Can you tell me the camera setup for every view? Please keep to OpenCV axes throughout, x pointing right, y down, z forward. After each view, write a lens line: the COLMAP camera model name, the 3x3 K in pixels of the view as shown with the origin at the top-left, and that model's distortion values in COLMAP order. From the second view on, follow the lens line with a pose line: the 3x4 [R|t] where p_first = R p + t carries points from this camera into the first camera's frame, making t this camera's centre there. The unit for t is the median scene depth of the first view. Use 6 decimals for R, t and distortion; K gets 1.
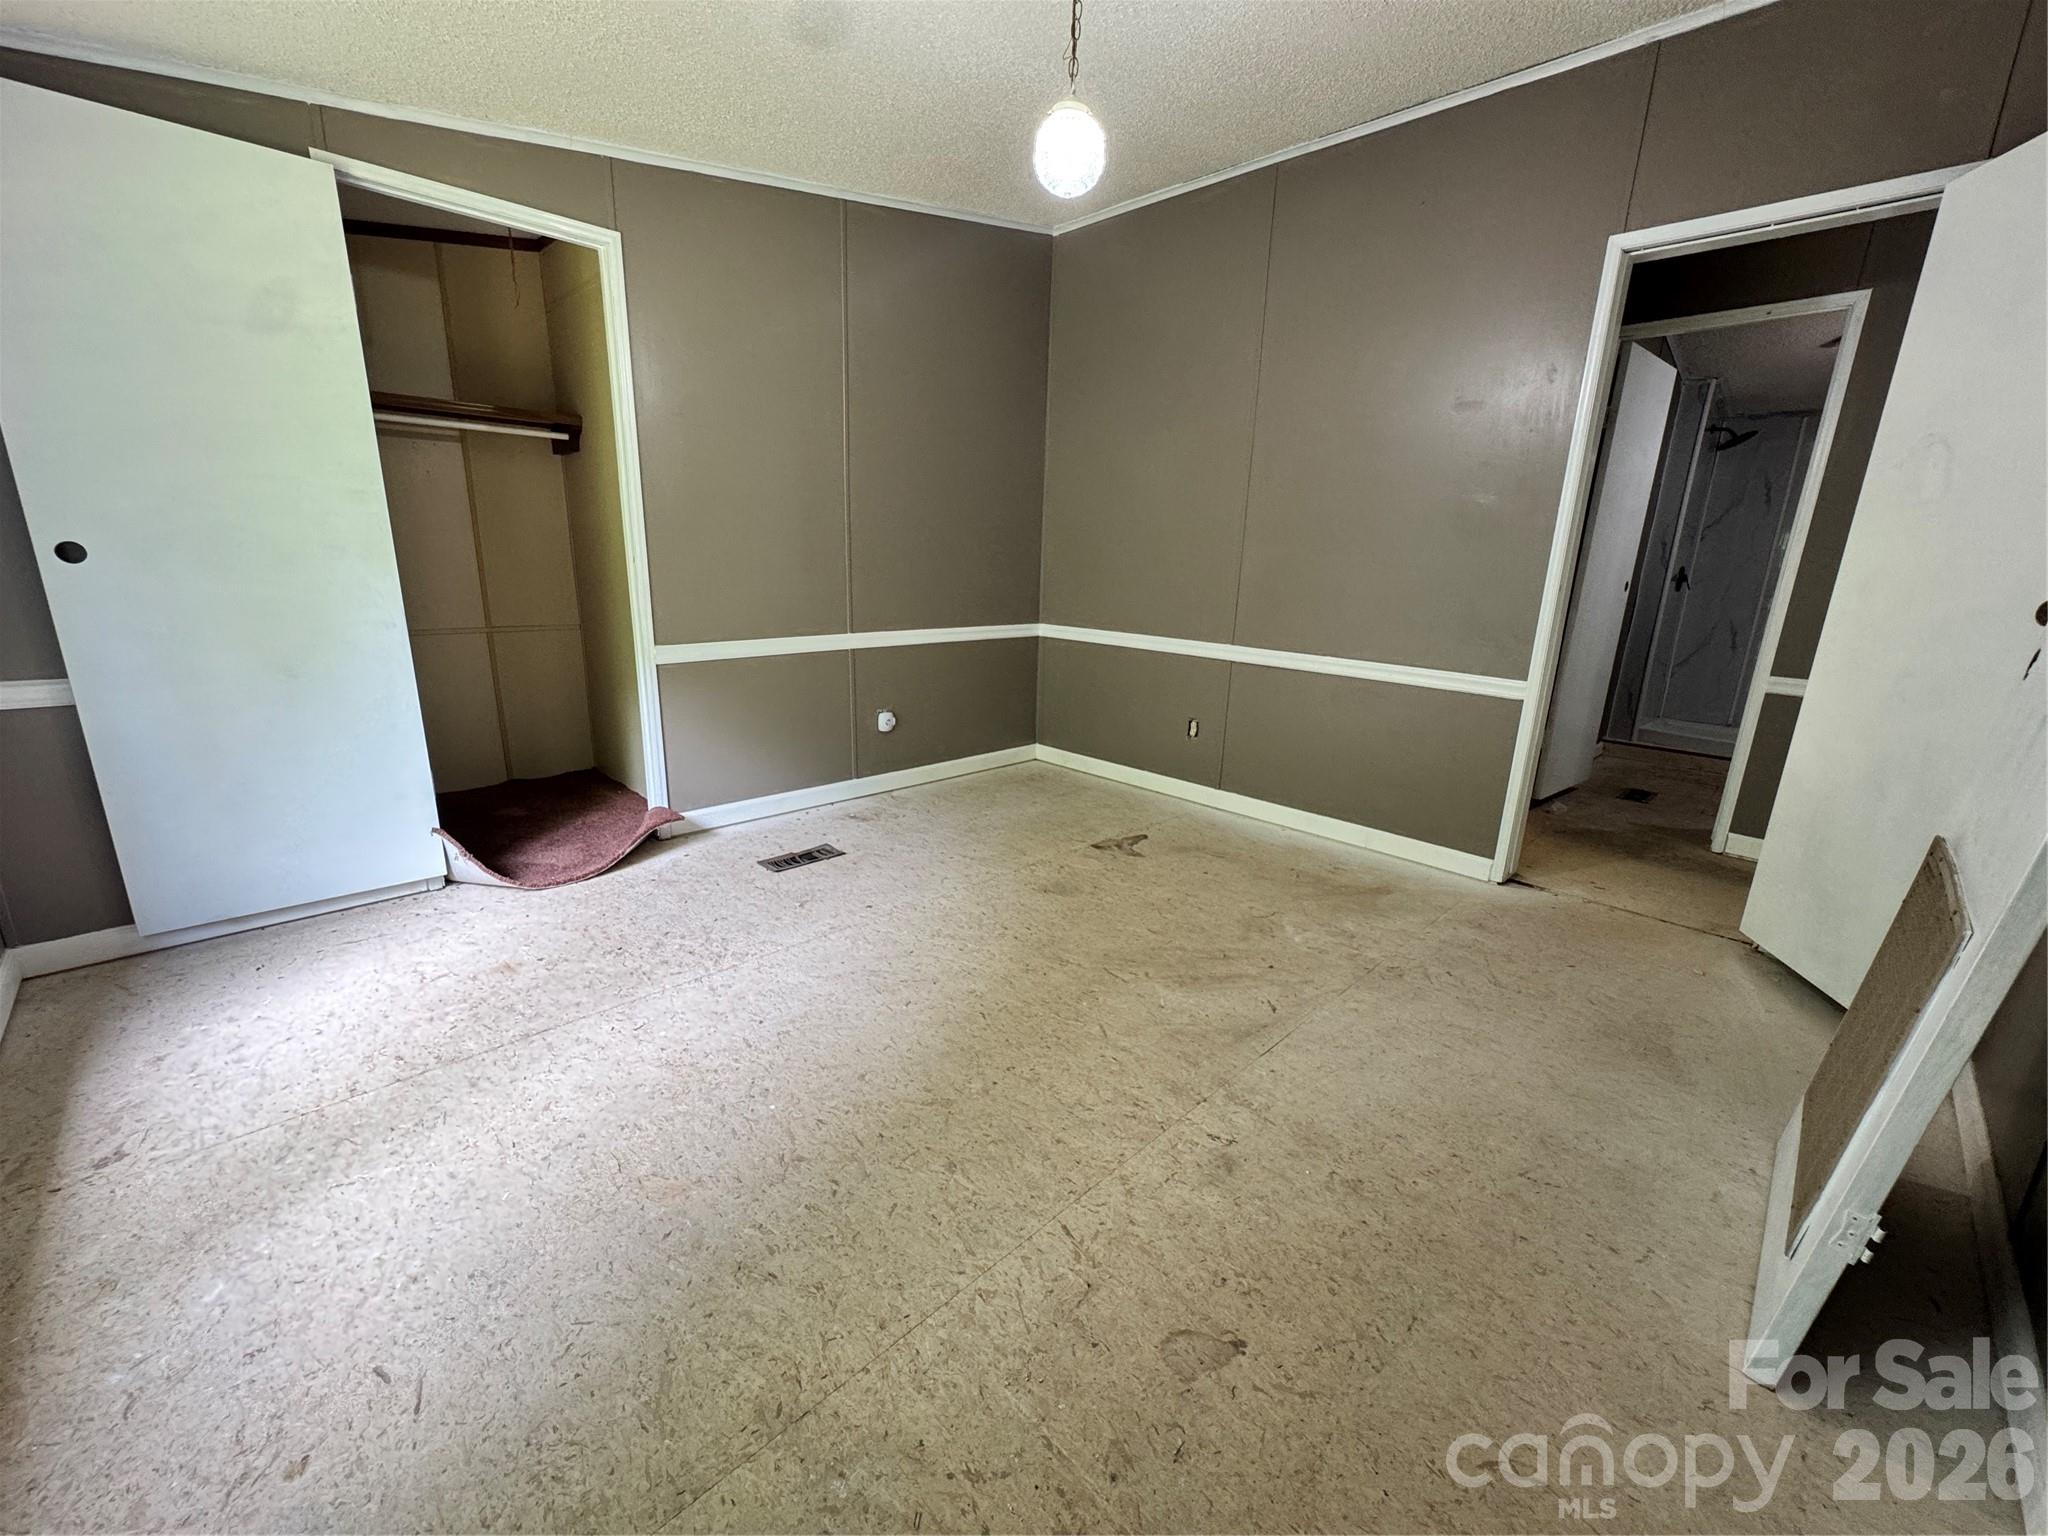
lens RADIAL K [[819.8, 0, 1022.5], [0, 819.8, 772.4], [0, 0, 1]] dist [-0.003039, -0.000100]
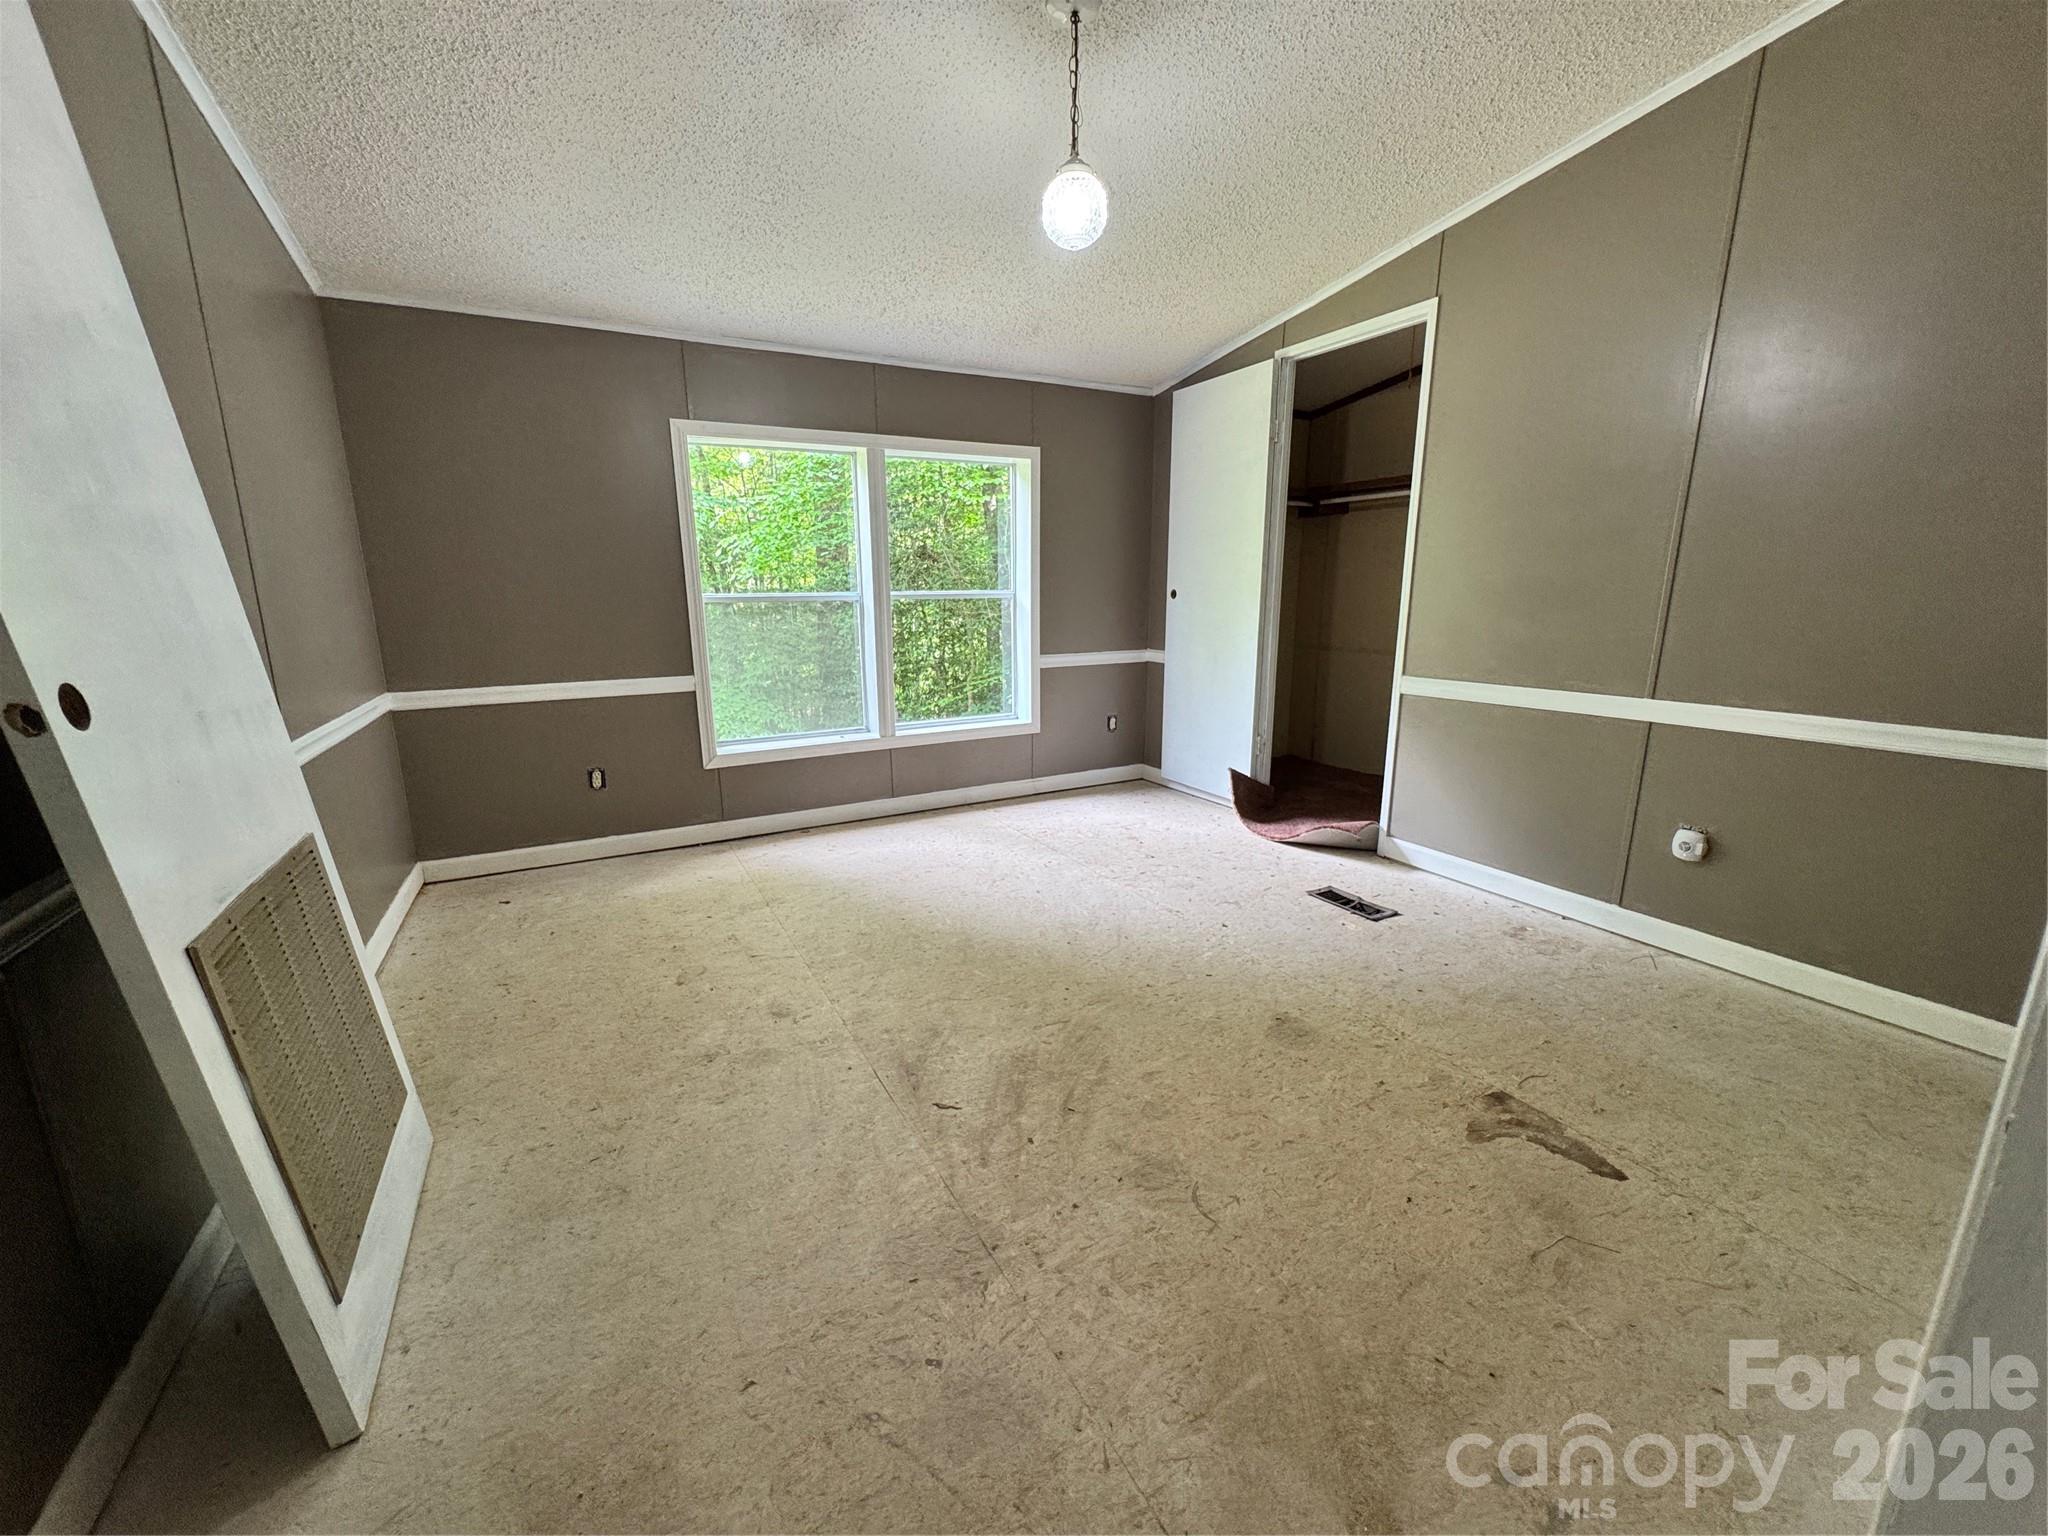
lens RADIAL K [[819.8, 0, 1022.5], [0, 819.8, 772.4], [0, 0, 1]] dist [-0.003039, -0.000100]
pose [[-0.279422, 0.189919, -0.941198, 0.758534], [-0.246008, 0.933362, 0.261372, -0.206965], [0.928118, 0.304575, -0.214080, 0.861827]]
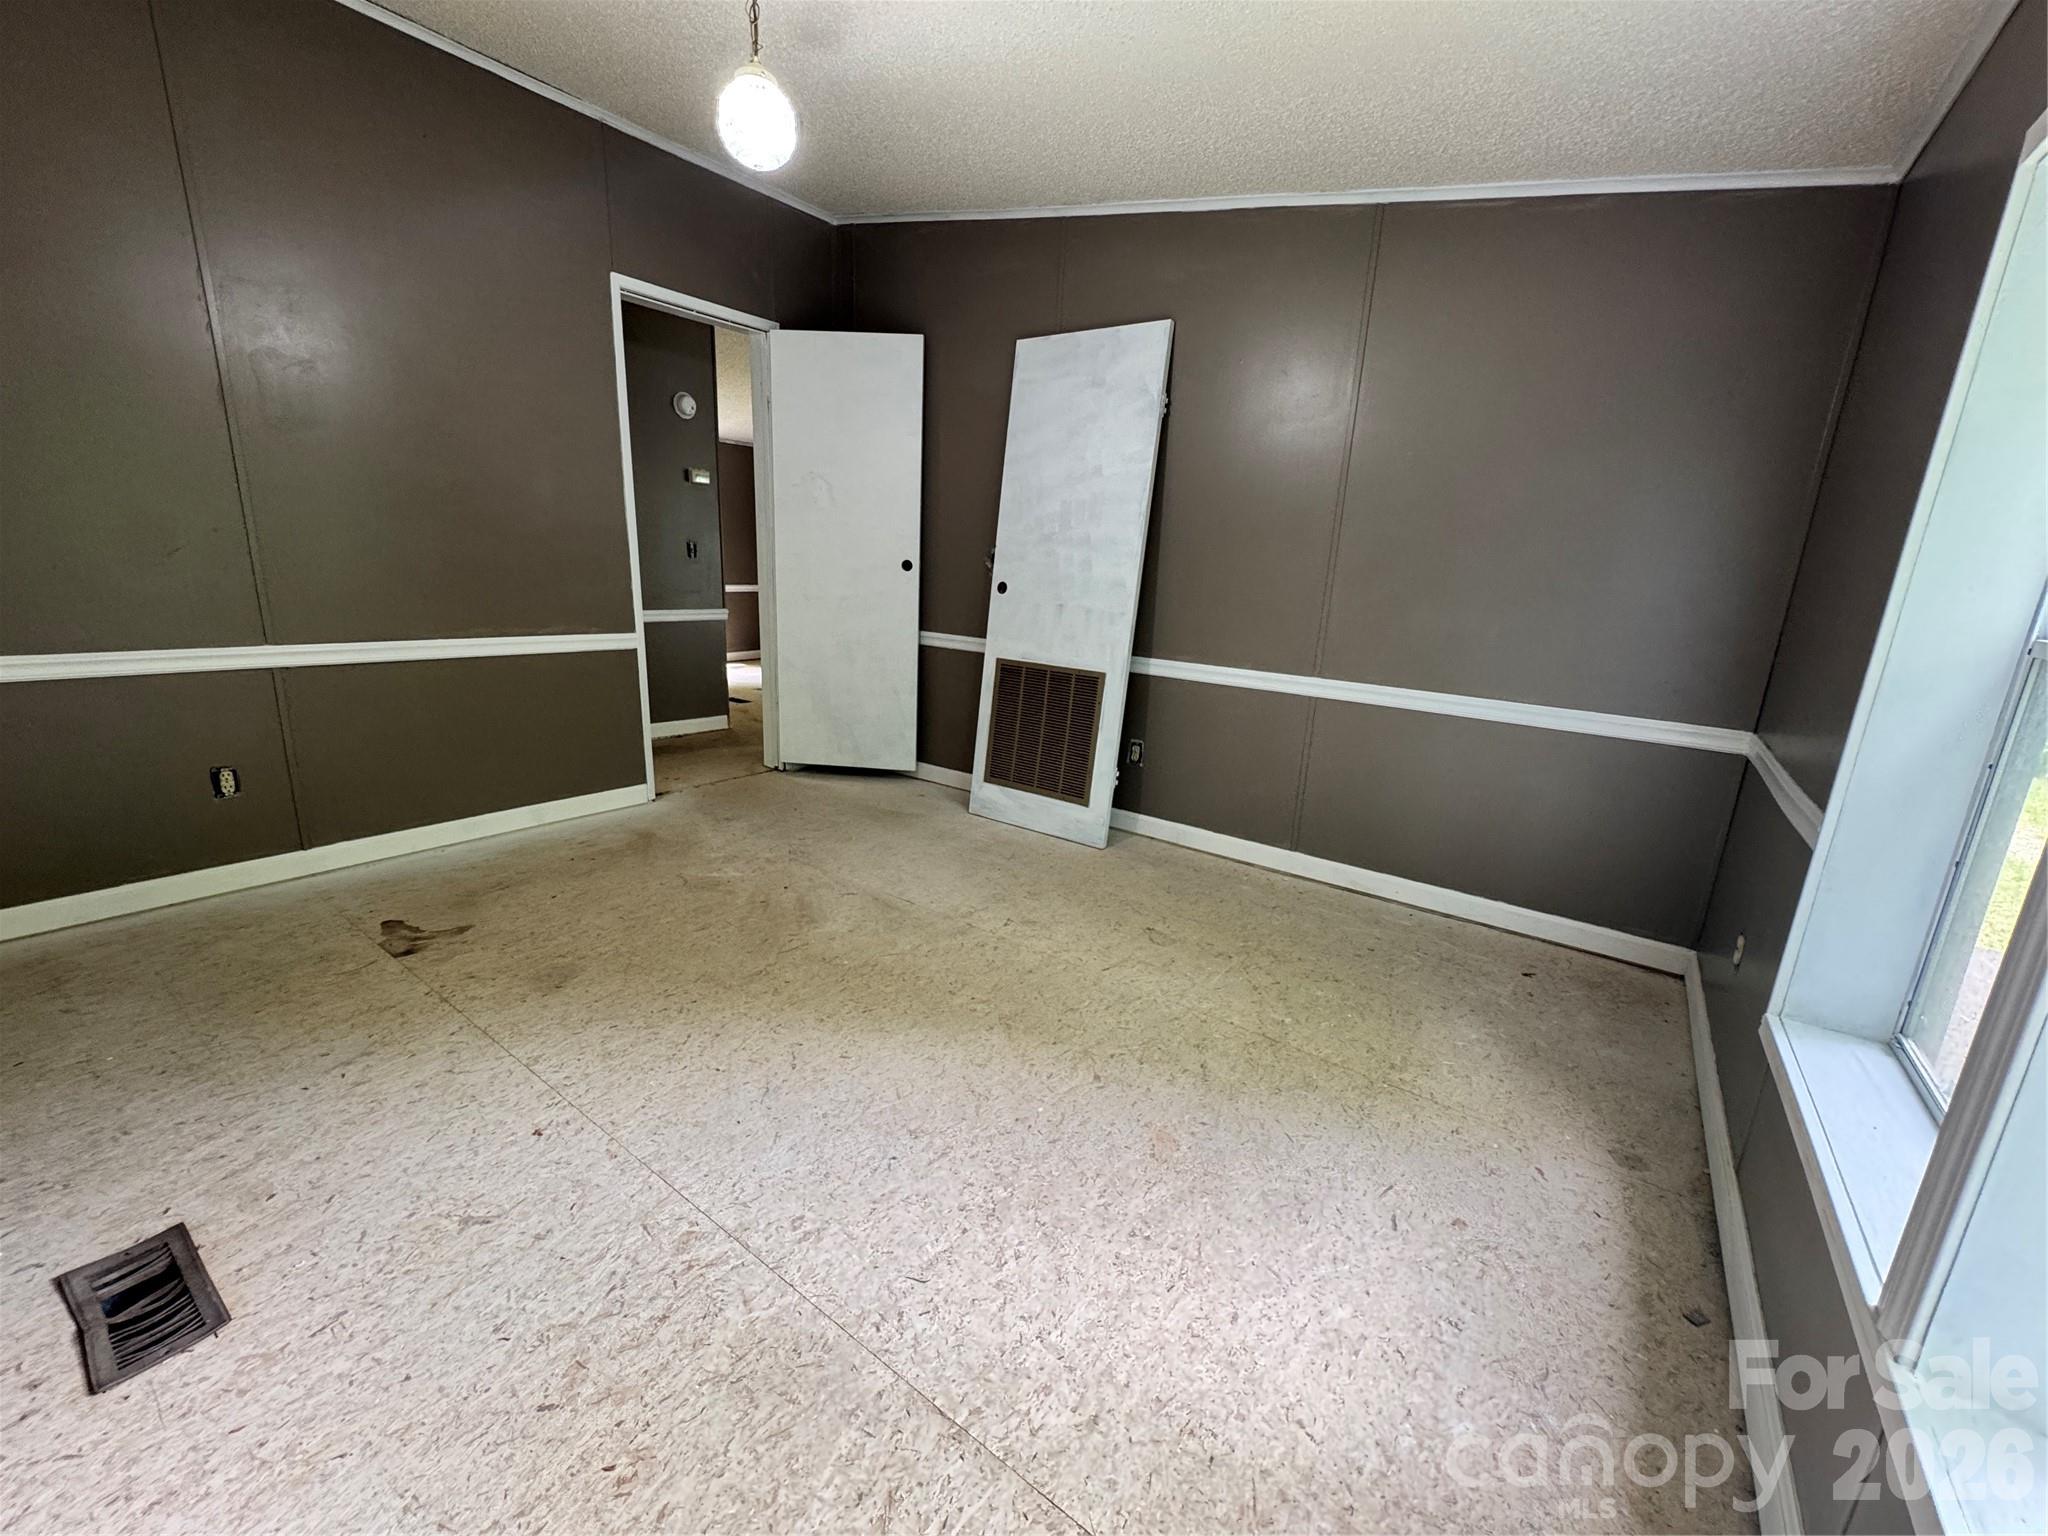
lens RADIAL K [[819.8, 0, 1022.5], [0, 819.8, 772.4], [0, 0, 1]] dist [-0.003039, -0.000100]
pose [[-0.159435, -0.283955, 0.945489, -0.684066], [0.204625, 0.927435, 0.313038, -0.181937], [-0.965769, 0.243380, -0.089761, 0.602648]]
